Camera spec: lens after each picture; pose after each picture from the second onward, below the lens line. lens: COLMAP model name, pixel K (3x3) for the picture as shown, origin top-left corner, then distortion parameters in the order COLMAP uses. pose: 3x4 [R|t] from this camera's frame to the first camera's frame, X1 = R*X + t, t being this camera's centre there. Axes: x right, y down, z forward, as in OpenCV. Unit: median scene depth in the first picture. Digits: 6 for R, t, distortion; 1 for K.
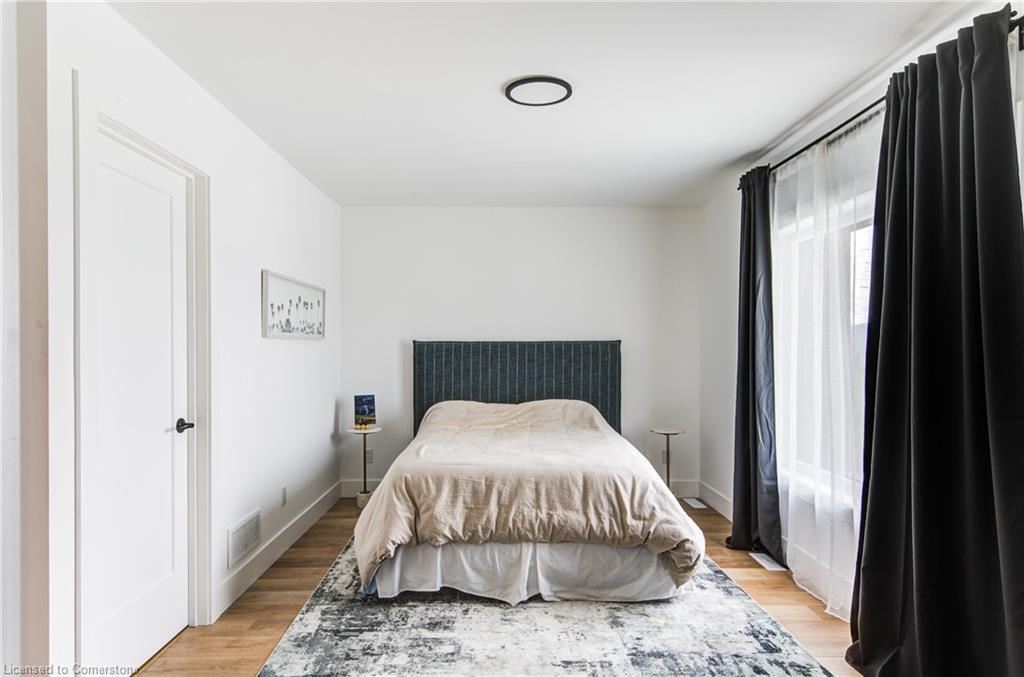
lens RADIAL K [[642.4, 0, 505.8], [0, 642.4, 346.9], [0, 0, 1]] dist [0.007358, 0.008213]
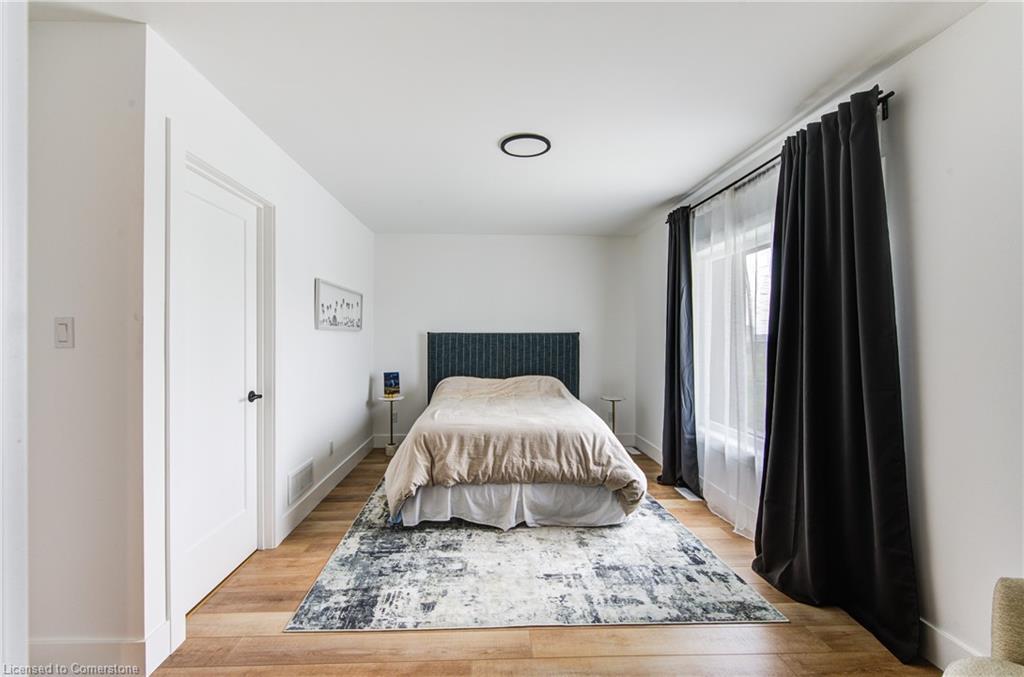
lens RADIAL K [[452.6, 0, 505.8], [0, 452.6, 335.6], [0, 0, 1]] dist [-0.001818, -0.000707]
pose [[0.999325, 0.003120, 0.036600, -0.022448], [-0.003005, 0.999990, -0.003201, 0.000083], [-0.036610, 0.003089, 0.999325, 0.060075]]
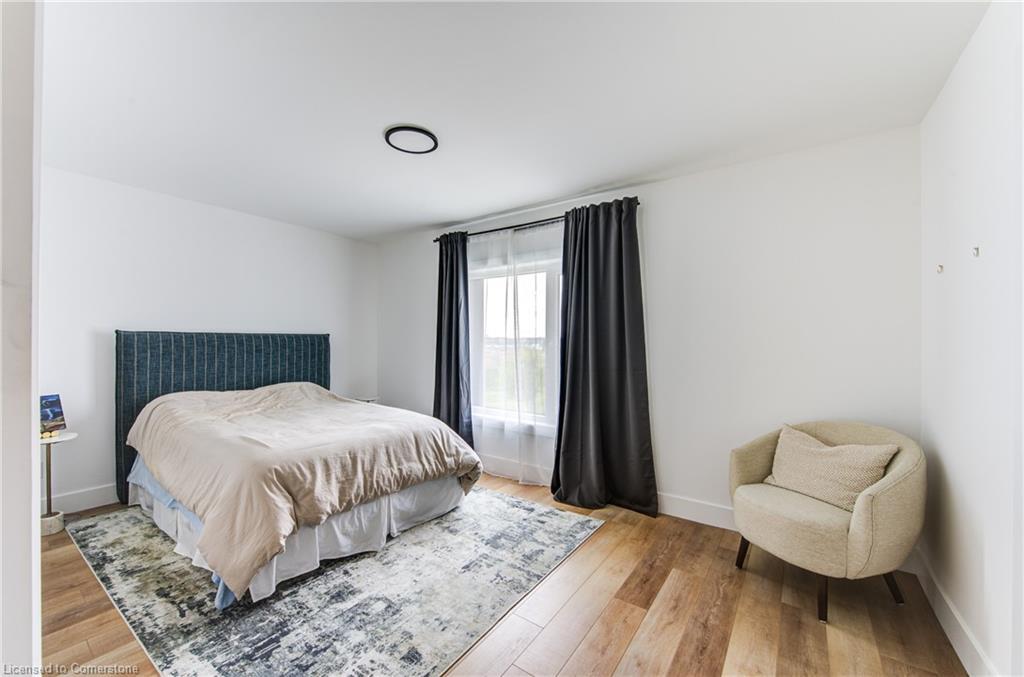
lens RADIAL K [[406.0, 0, 517.1], [0, 406.0, 339.2], [0, 0, 1]] dist [-0.002939, -0.002329]
pose [[0.570940, 0.007430, 0.820958, -0.465865], [-0.006252, 0.999969, -0.004701, 0.002964], [-0.820968, -0.002449, 0.570969, 0.342980]]
